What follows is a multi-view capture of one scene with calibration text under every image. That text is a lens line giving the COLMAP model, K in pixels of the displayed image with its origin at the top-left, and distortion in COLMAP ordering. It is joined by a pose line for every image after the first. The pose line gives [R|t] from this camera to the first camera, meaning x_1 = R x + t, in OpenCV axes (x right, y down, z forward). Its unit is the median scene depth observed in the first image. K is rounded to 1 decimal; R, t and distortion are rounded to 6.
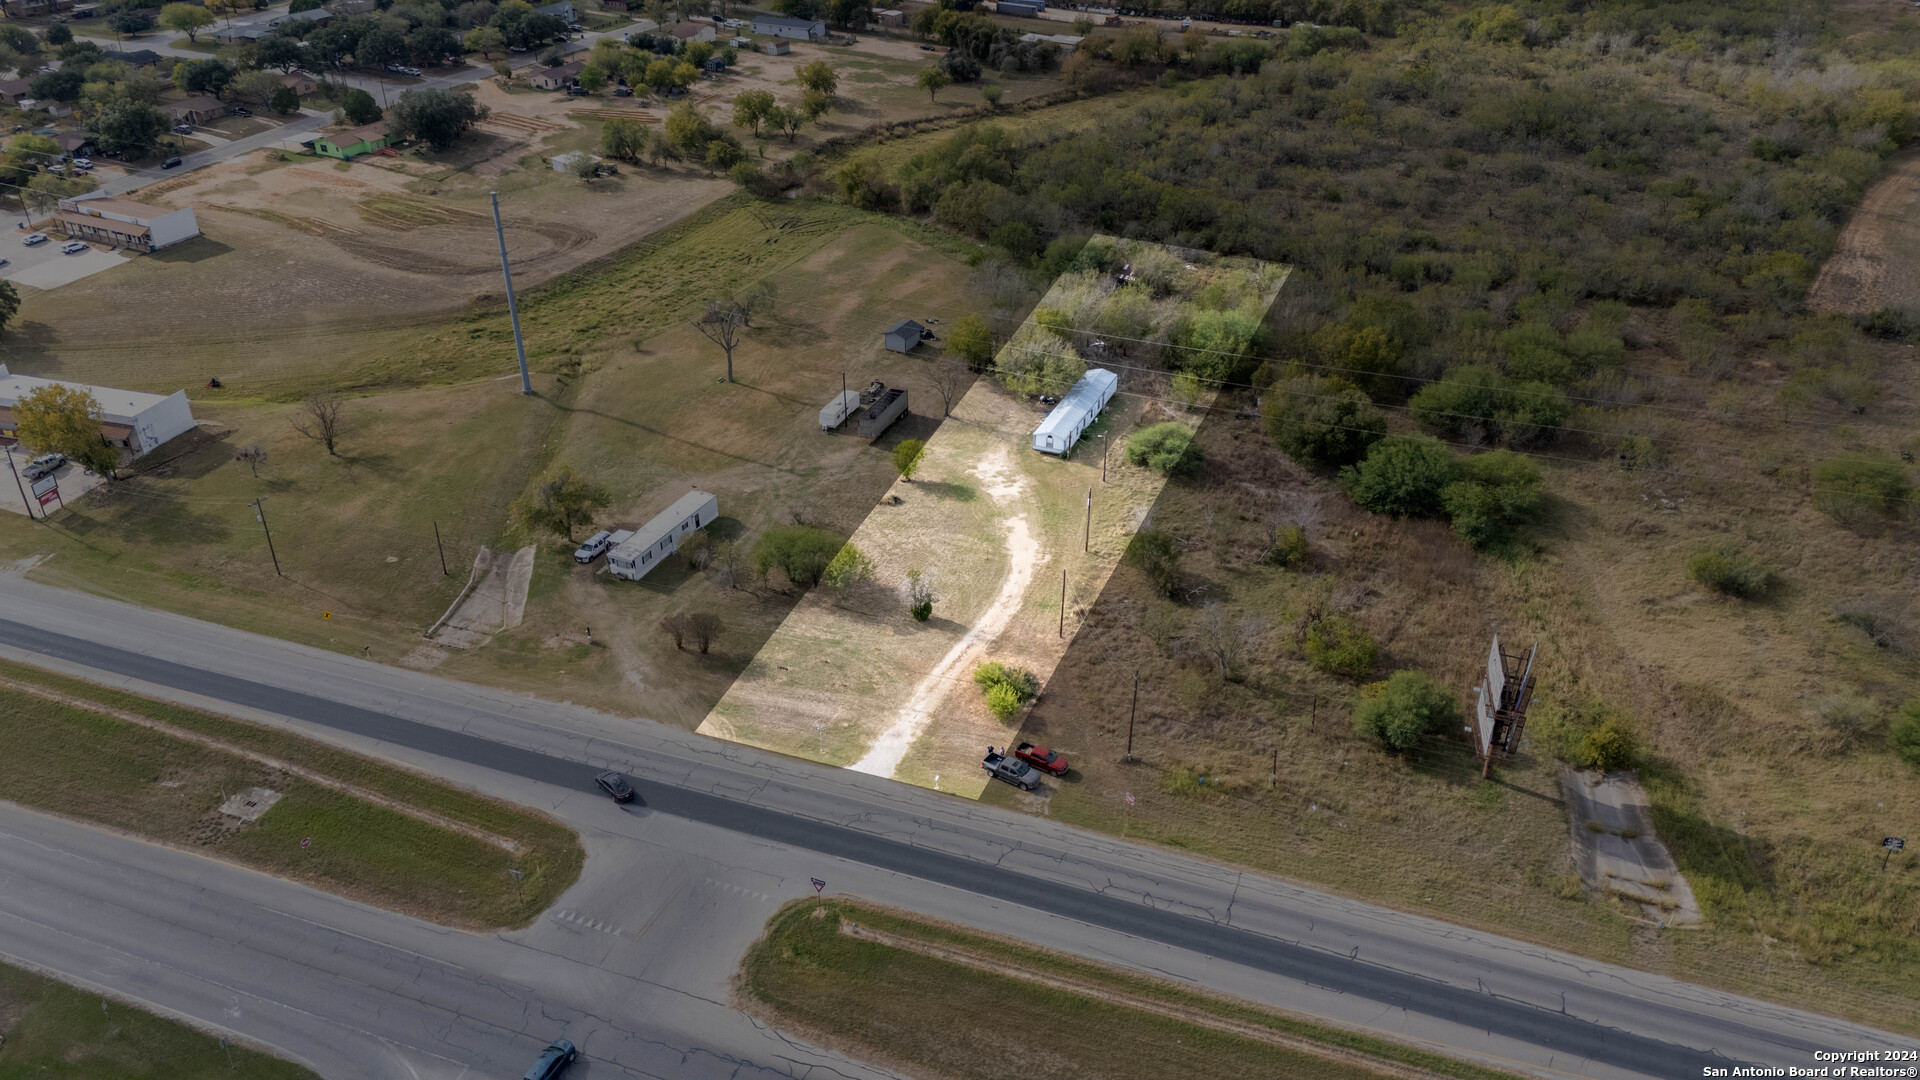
lens RADIAL K [[1379.6, 0, 958.4], [0, 1379.6, 576.4], [0, 0, 1]] dist [0.114919, -0.206813]
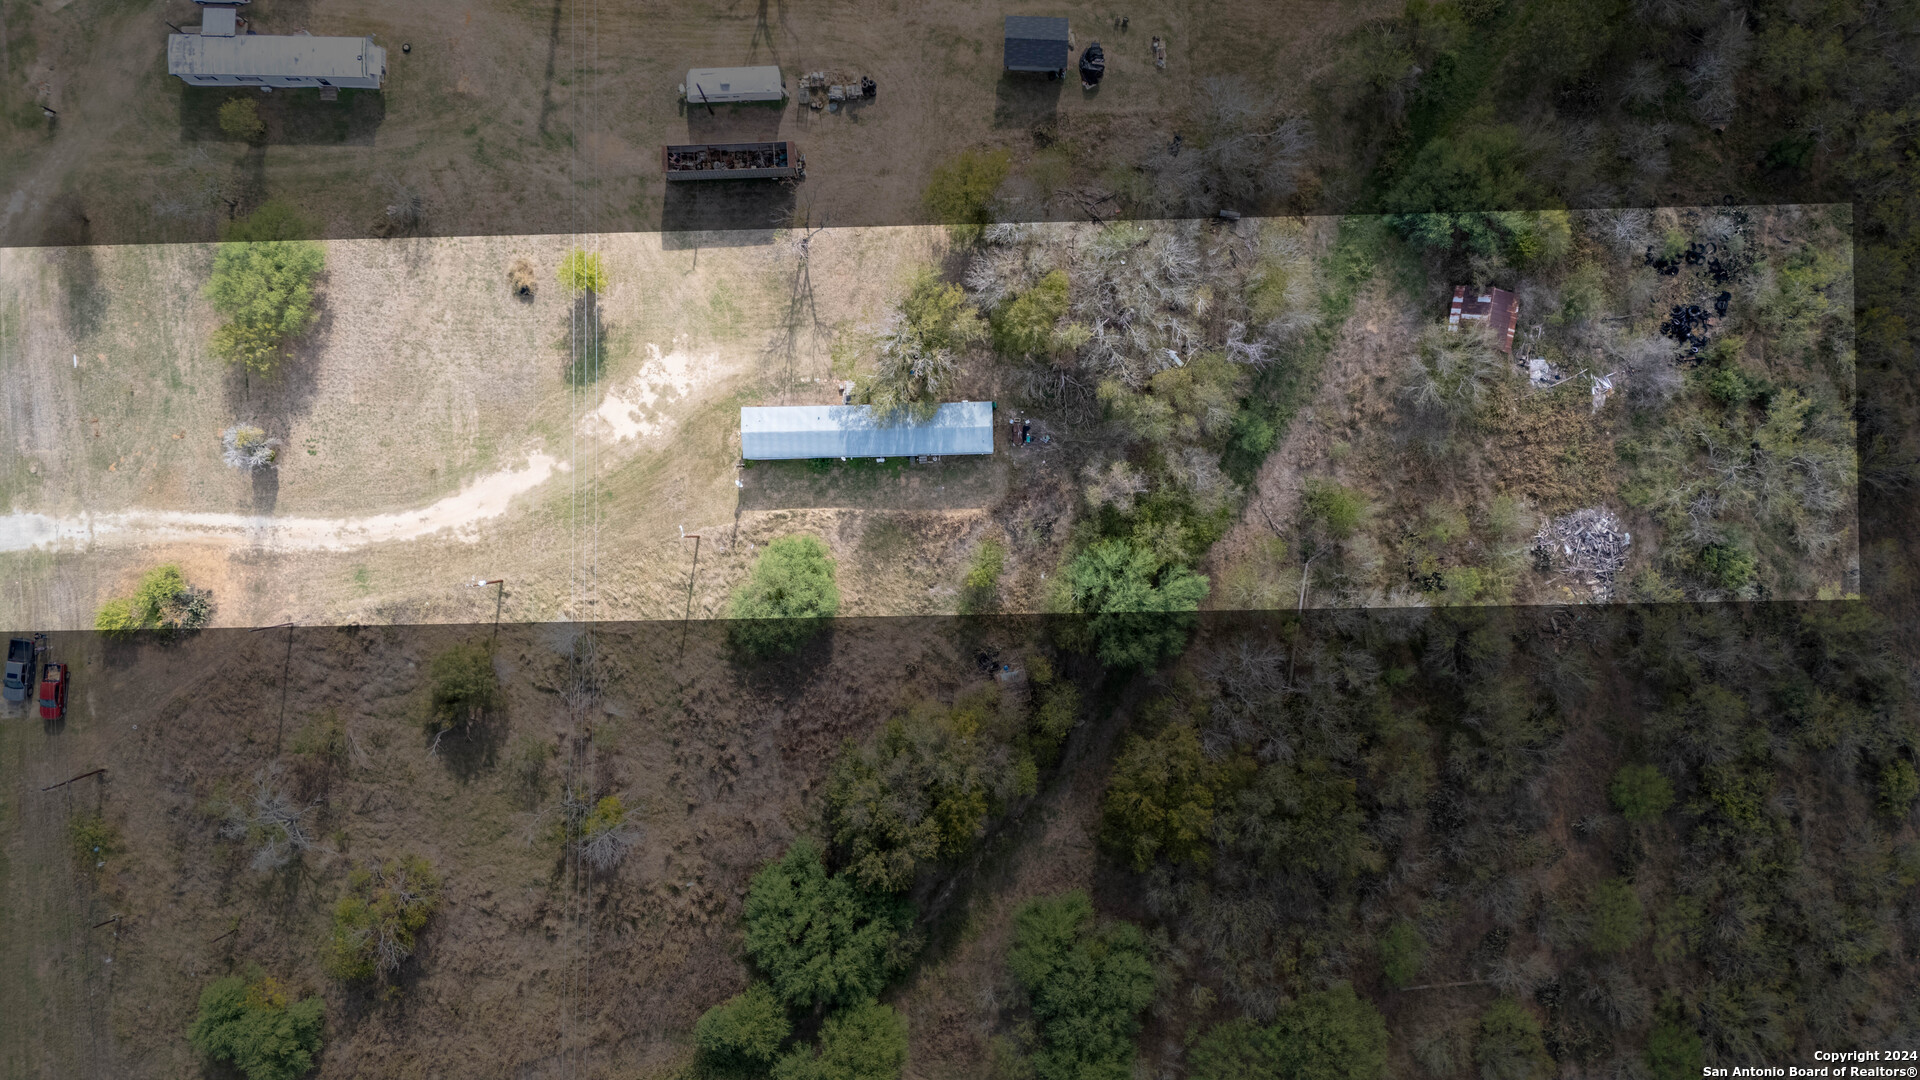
lens RADIAL K [[1407.7, 0, 960.0], [0, 1407.7, 540.0], [0, 0, 1]] dist [0.063662, -0.048034]
pose [[0.414792, 0.909874, 0.008704, 0.128908], [-0.492047, 0.216247, 0.843283, -0.613354], [0.765400, -0.354070, 0.537399, 0.589162]]
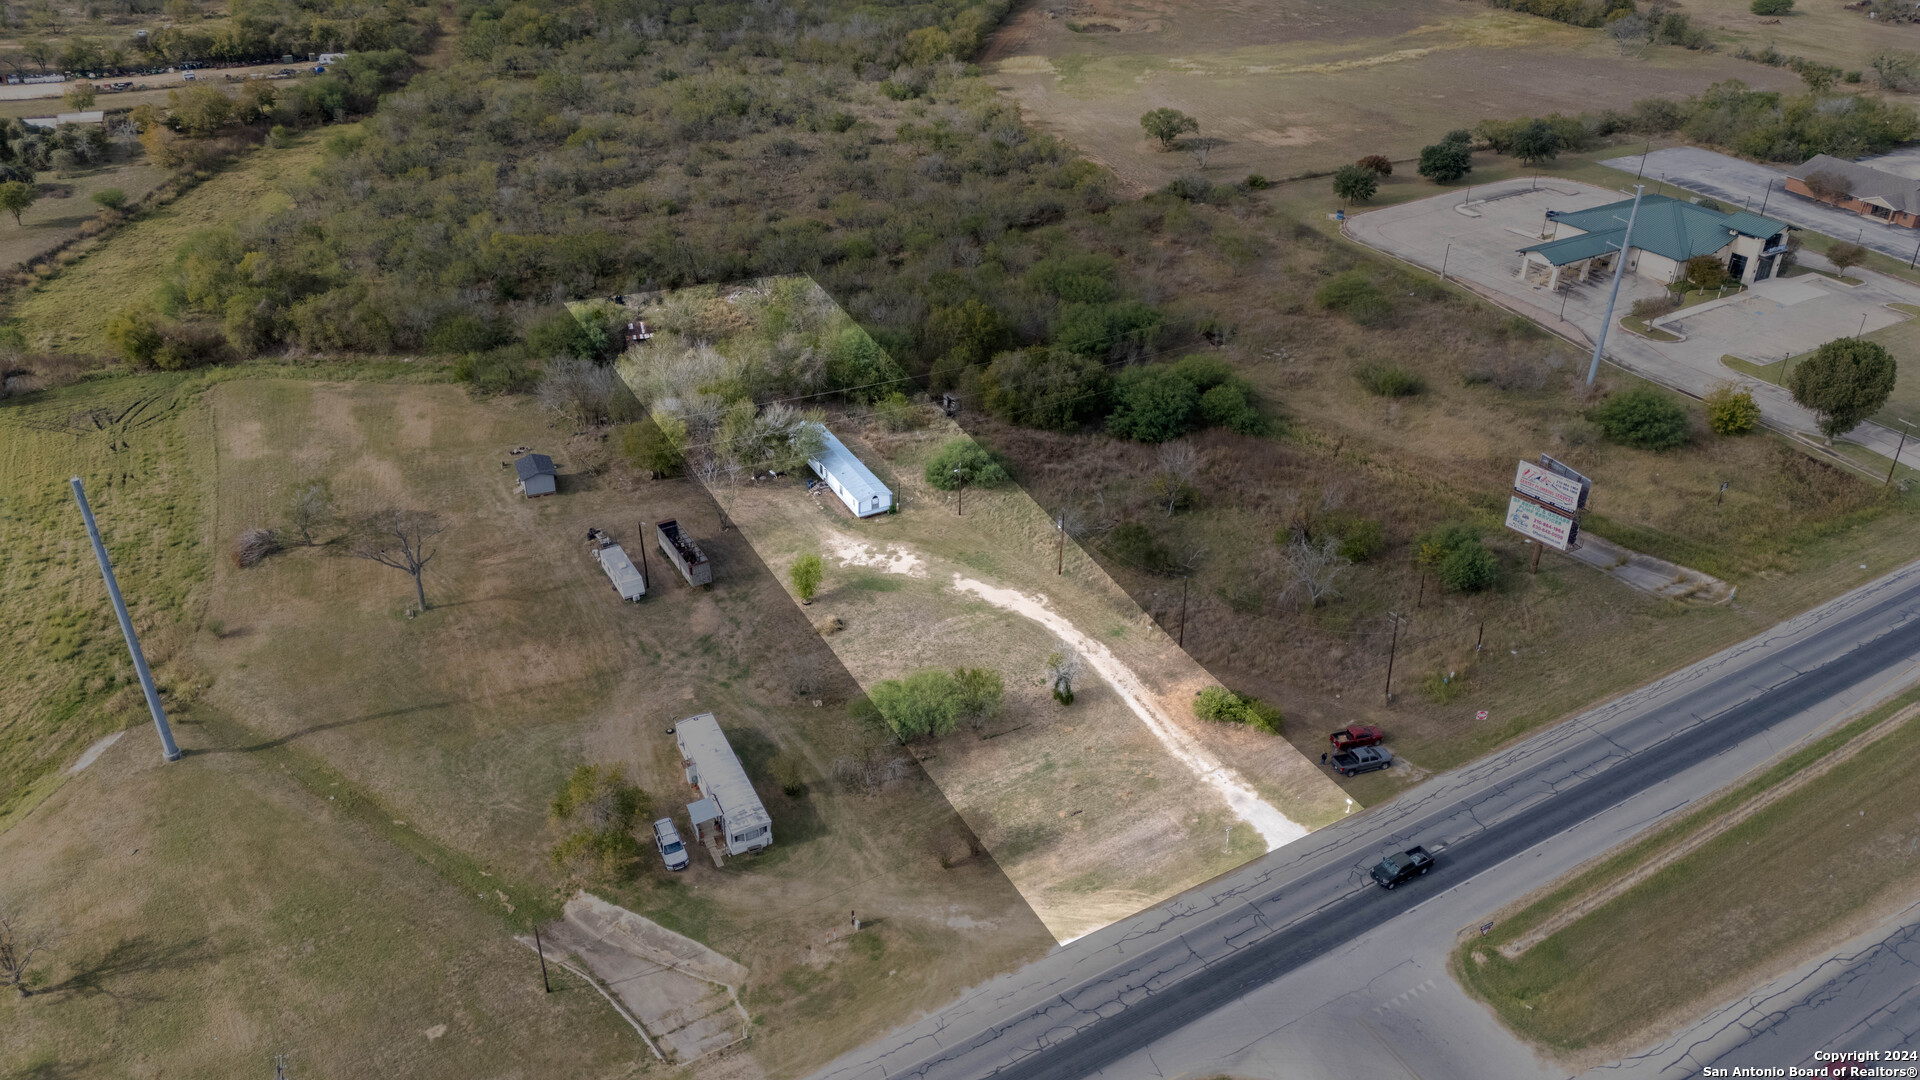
lens RADIAL K [[1407.7, 0, 960.0], [0, 1407.7, 540.0], [0, 0, 1]] dist [0.063662, -0.048034]
pose [[0.630093, -0.391313, 0.670714, -0.454156], [0.407855, 0.901784, 0.142971, -0.157966], [-0.660785, 0.183468, 0.727807, 0.246686]]
